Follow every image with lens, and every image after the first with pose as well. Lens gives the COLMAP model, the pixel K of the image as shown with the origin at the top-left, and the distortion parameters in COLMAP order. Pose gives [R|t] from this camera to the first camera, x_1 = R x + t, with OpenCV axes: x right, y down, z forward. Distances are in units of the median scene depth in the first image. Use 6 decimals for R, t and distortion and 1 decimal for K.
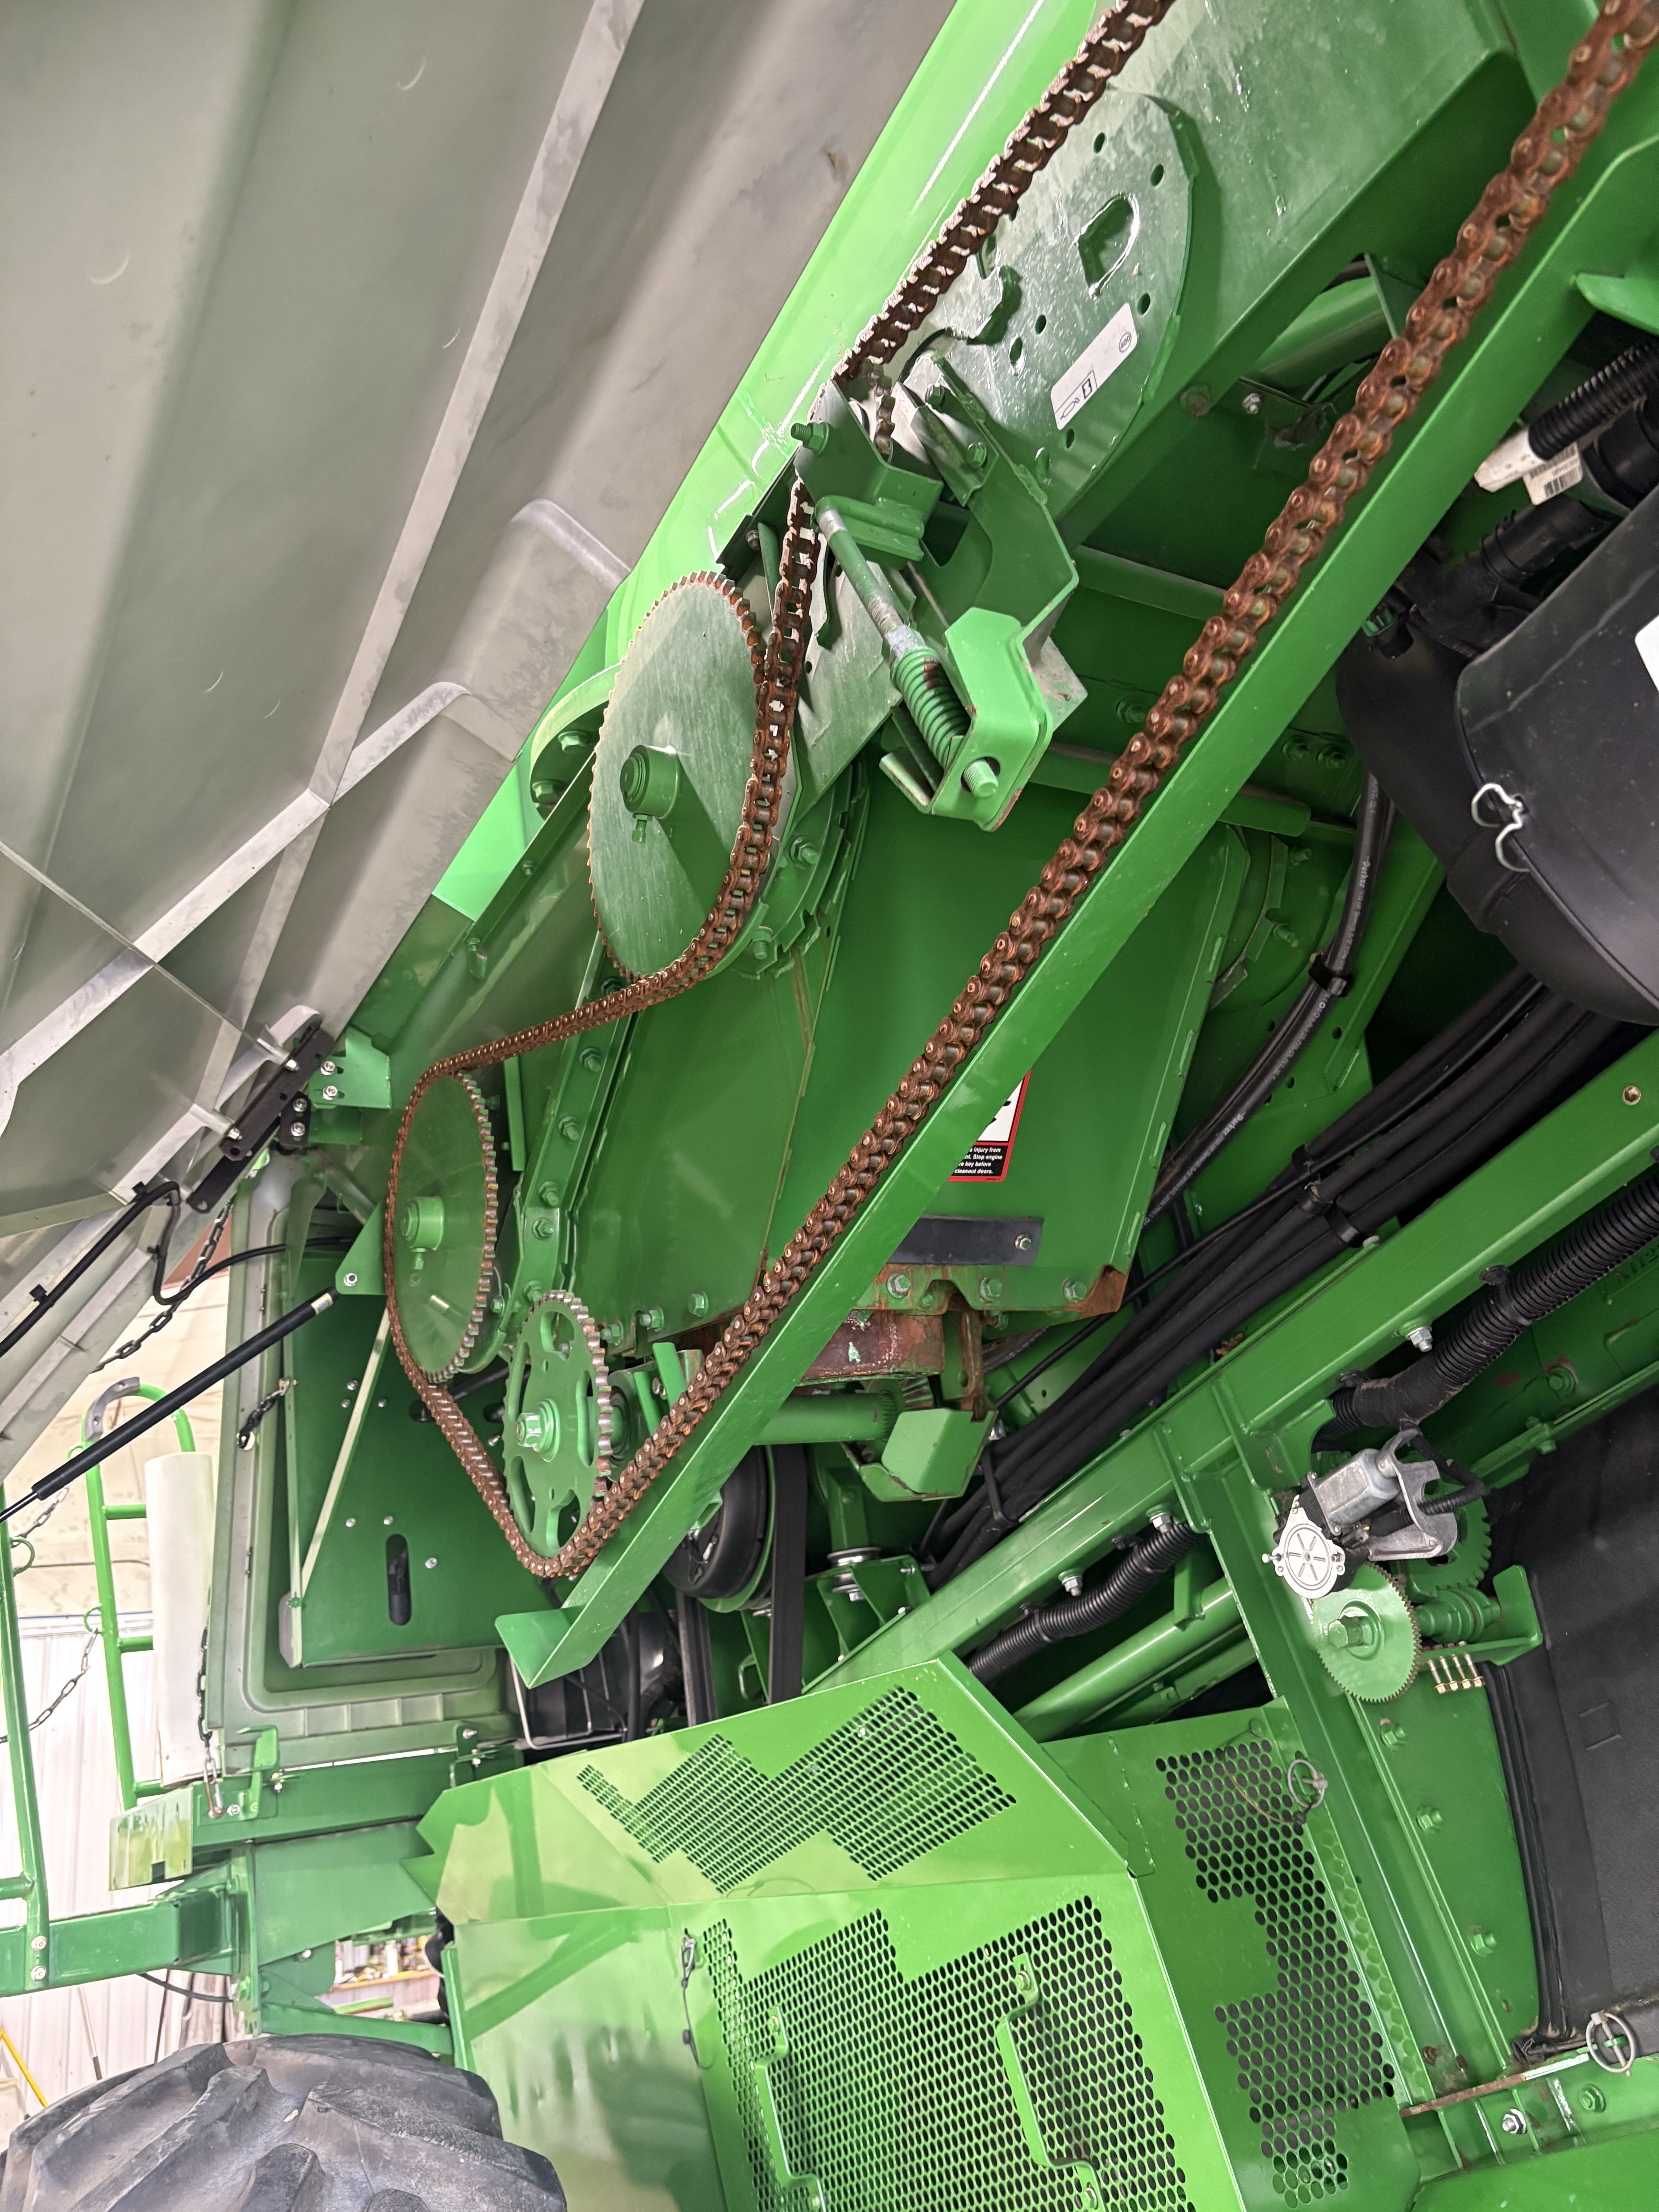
lens RADIAL K [[1671.9, 0, 829.5], [0, 1671.9, 1106.0], [0, 0, 1]] dist [-0.005324, -0.009374]
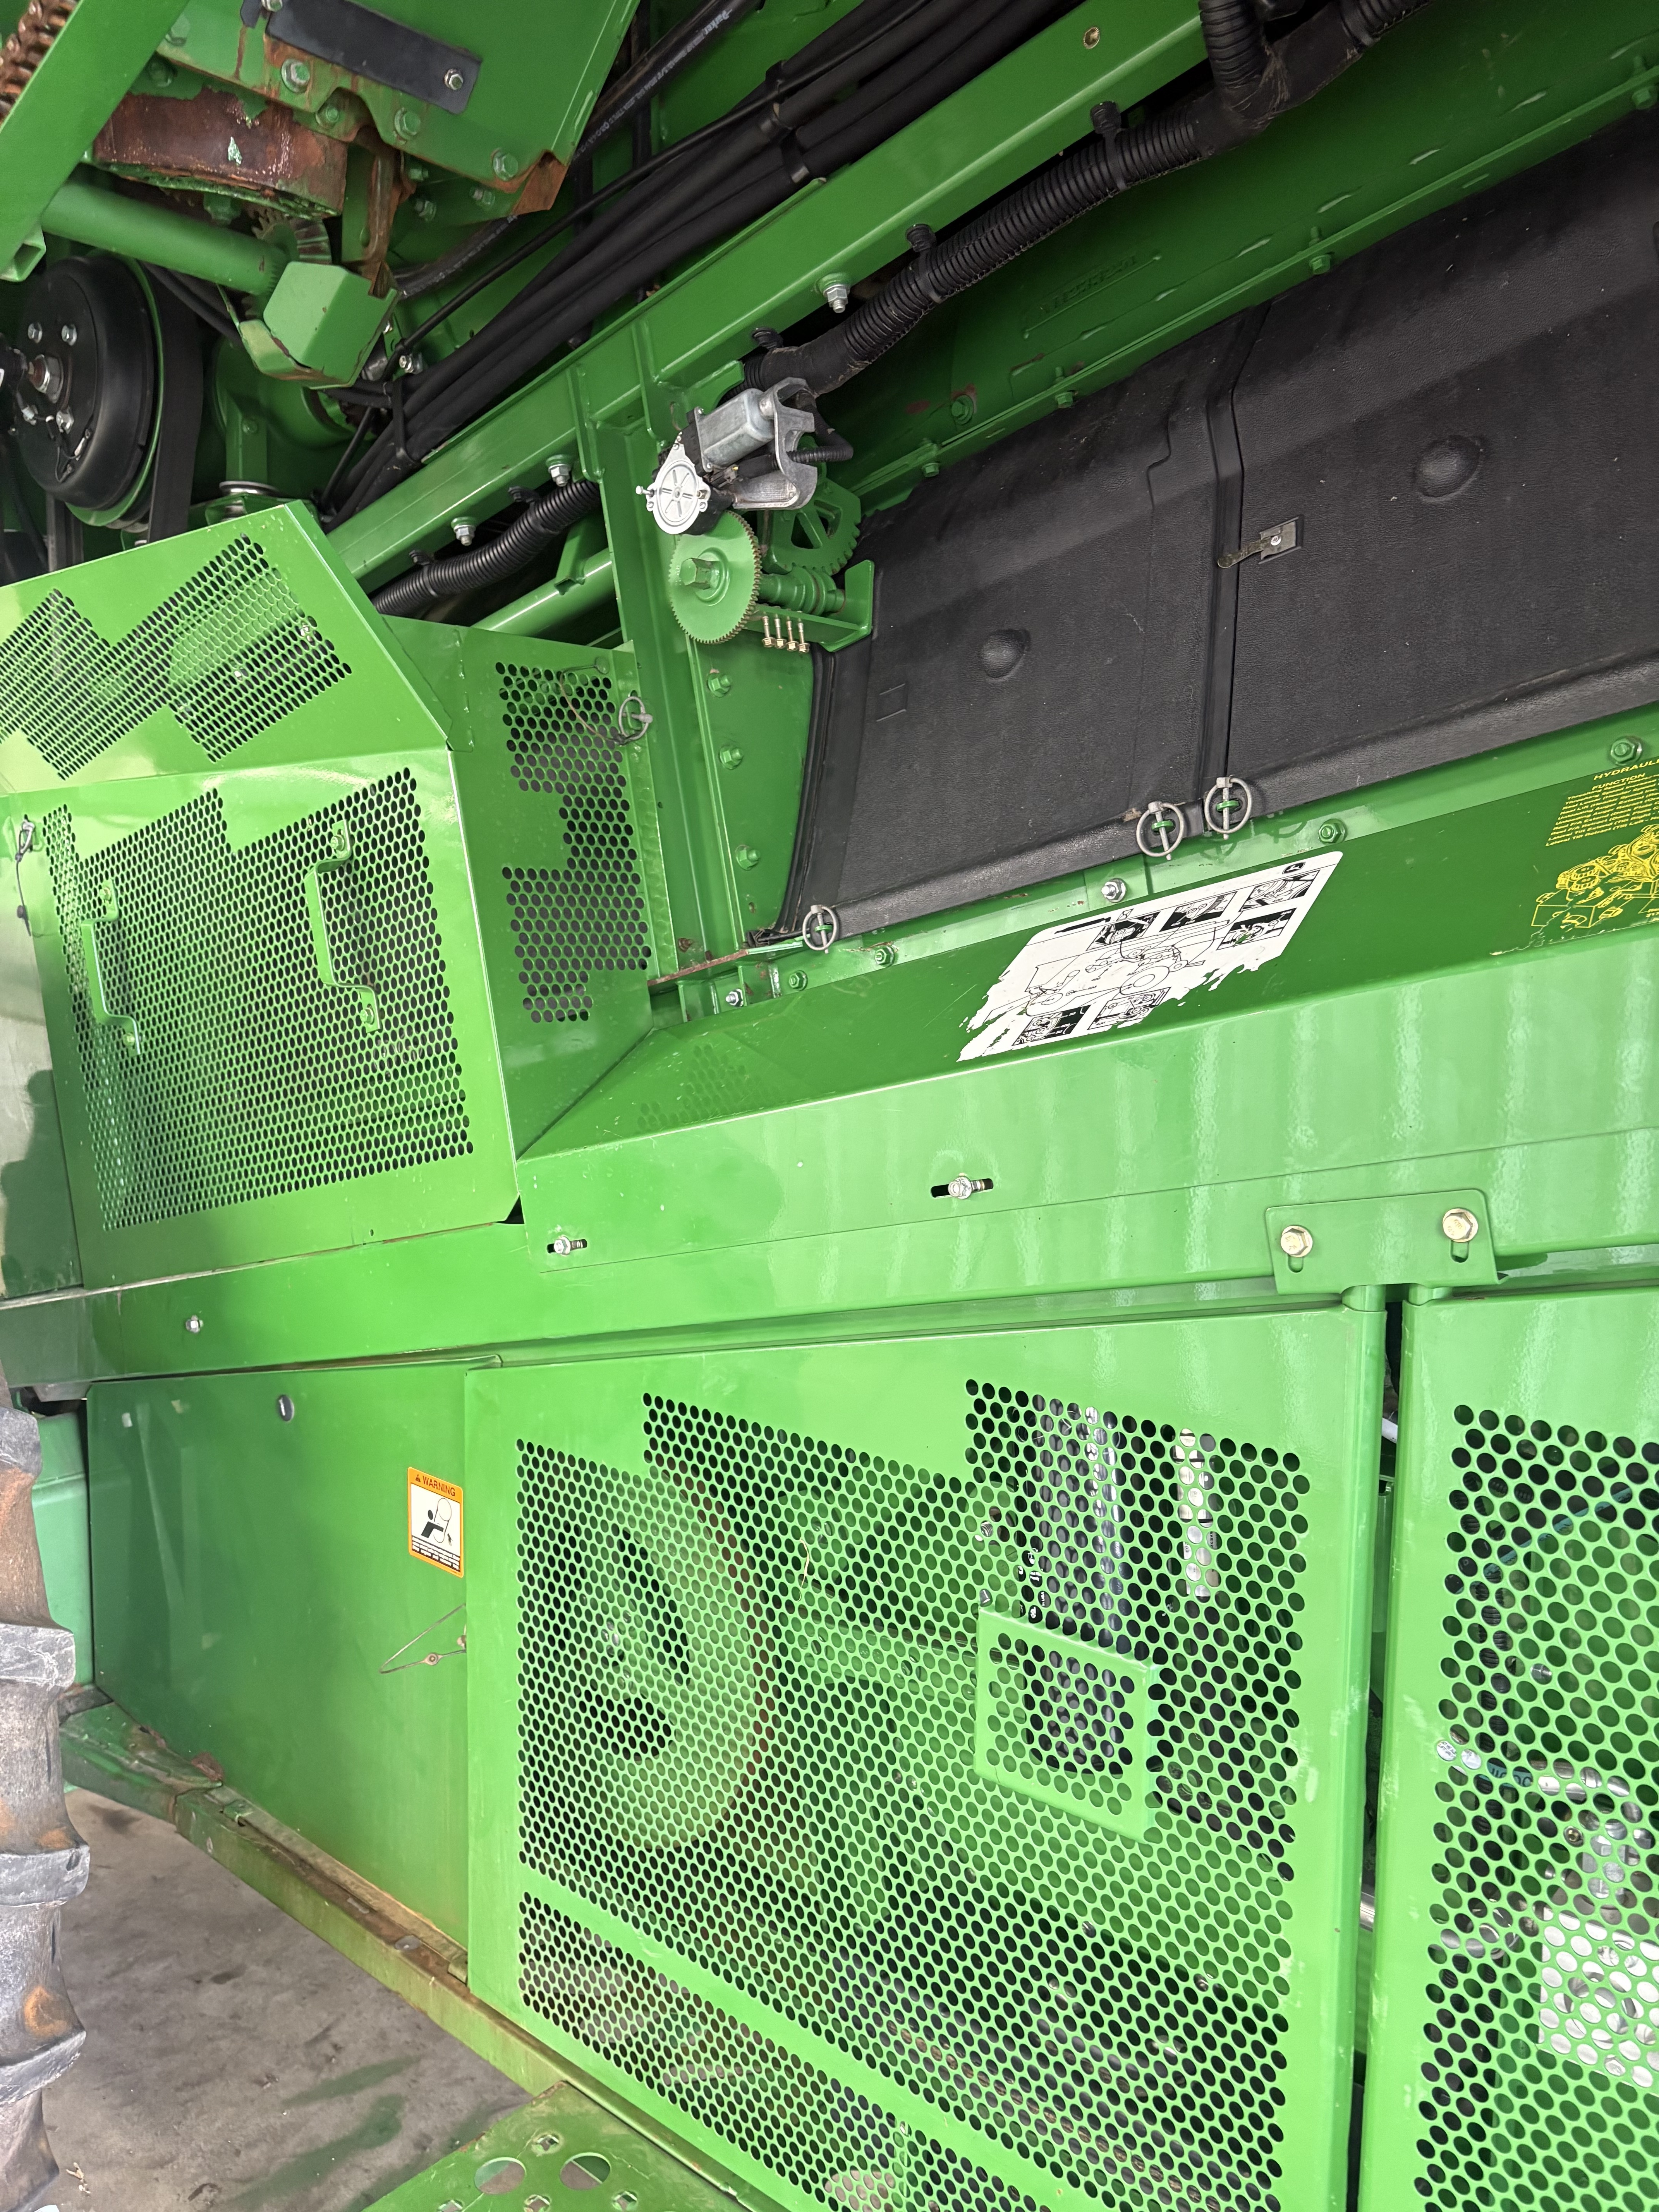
lens RADIAL K [[1660.3, 0, 840.0], [0, 1660.3, 1060.2], [0, 0, 1]] dist [-0.006128, -0.012386]
pose [[0.928116, 0.107033, 0.356573, 0.049857], [-0.268282, 0.856340, 0.441257, 0.085774], [-0.258118, -0.505200, 0.823498, -0.034543]]
